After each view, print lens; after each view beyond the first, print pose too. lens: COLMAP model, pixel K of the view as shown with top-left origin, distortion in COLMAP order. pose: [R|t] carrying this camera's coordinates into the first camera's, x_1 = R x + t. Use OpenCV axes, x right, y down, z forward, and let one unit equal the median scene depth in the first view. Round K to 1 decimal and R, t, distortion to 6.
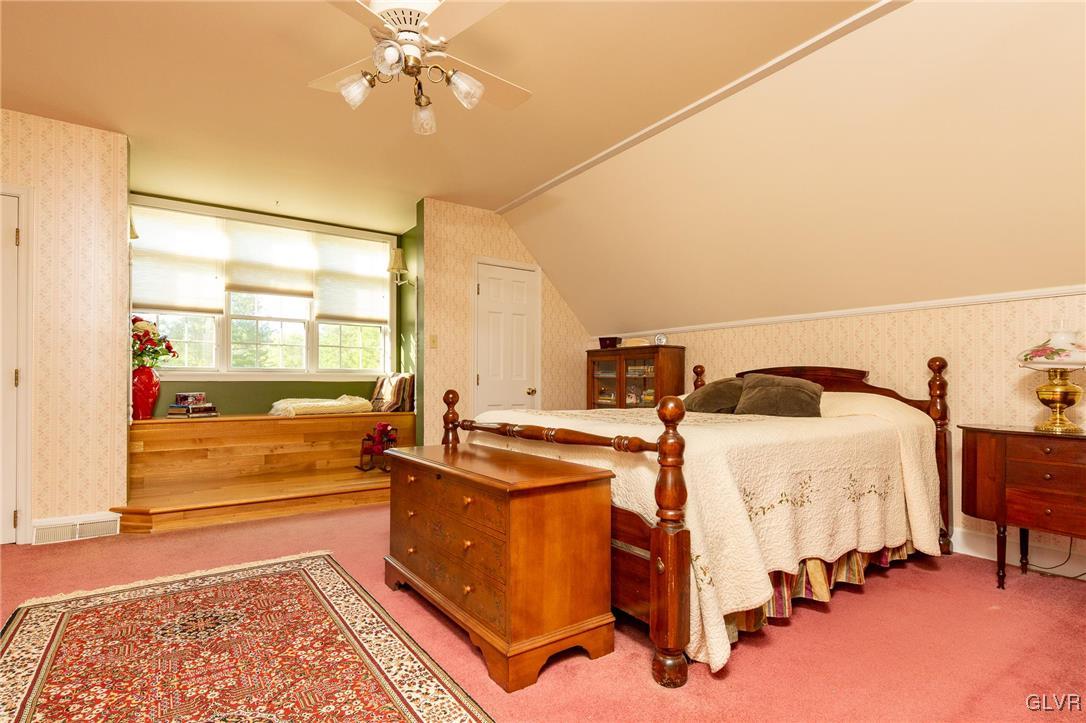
lens RADIAL K [[536.3, 0, 565.3], [0, 536.3, 376.3], [0, 0, 1]] dist [0.000937, 0.000254]
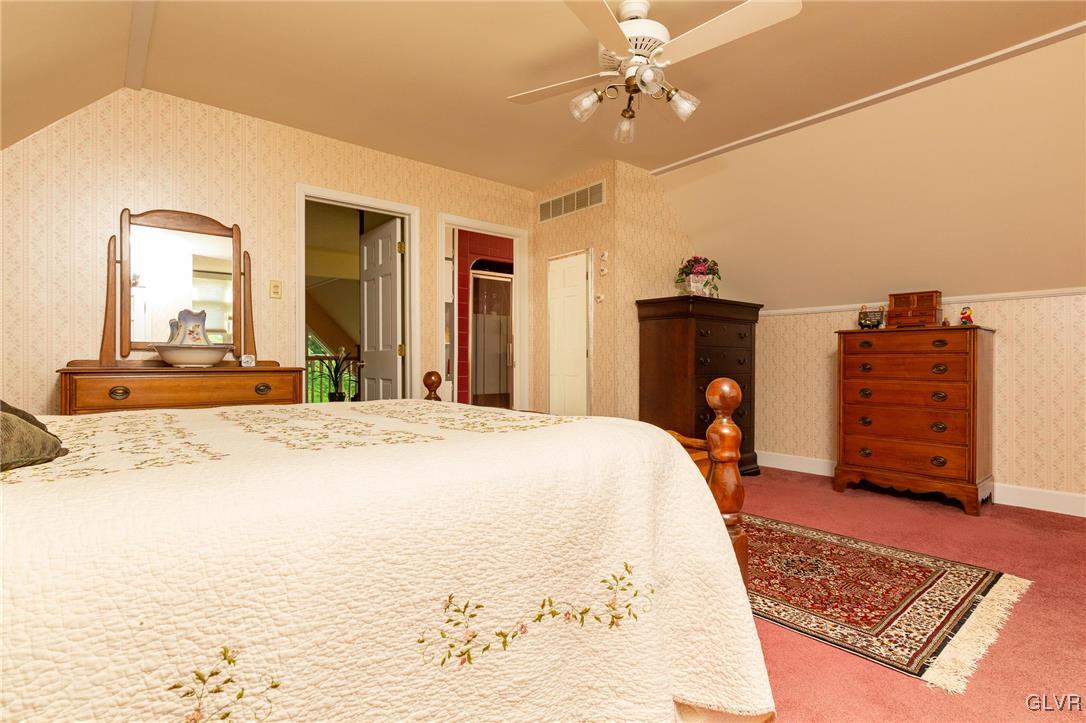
lens RADIAL K [[522.4, 0, 530.3], [0, 522.4, 359.5], [0, 0, 1]] dist [-0.000064, -0.000087]
pose [[-0.999290, -0.007338, -0.036941, -0.025457], [-0.007039, 0.999941, -0.008219, 0.015851], [0.037000, -0.007953, -0.999284, 2.072859]]
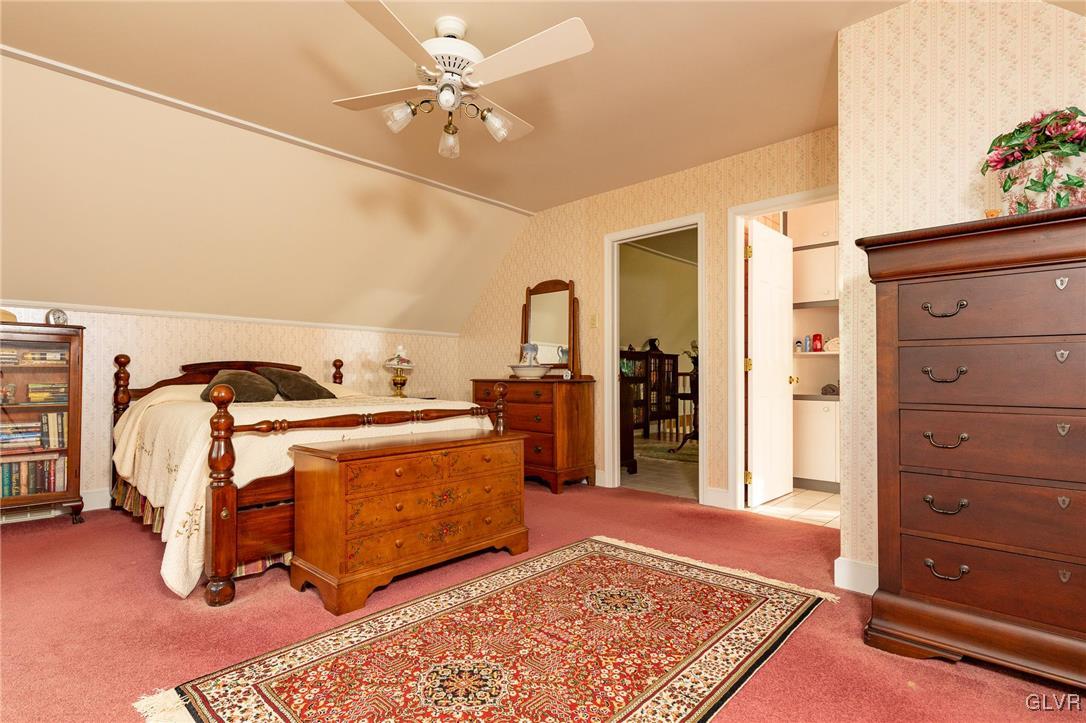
lens RADIAL K [[522.4, 0, 530.3], [0, 522.4, 359.5], [0, 0, 1]] dist [-0.000064, -0.000087]
pose [[-0.165552, 0.029006, 0.985774, -1.403879], [-0.008004, 0.999495, -0.030754, 0.016451], [-0.986169, -0.012982, -0.165236, 1.000530]]
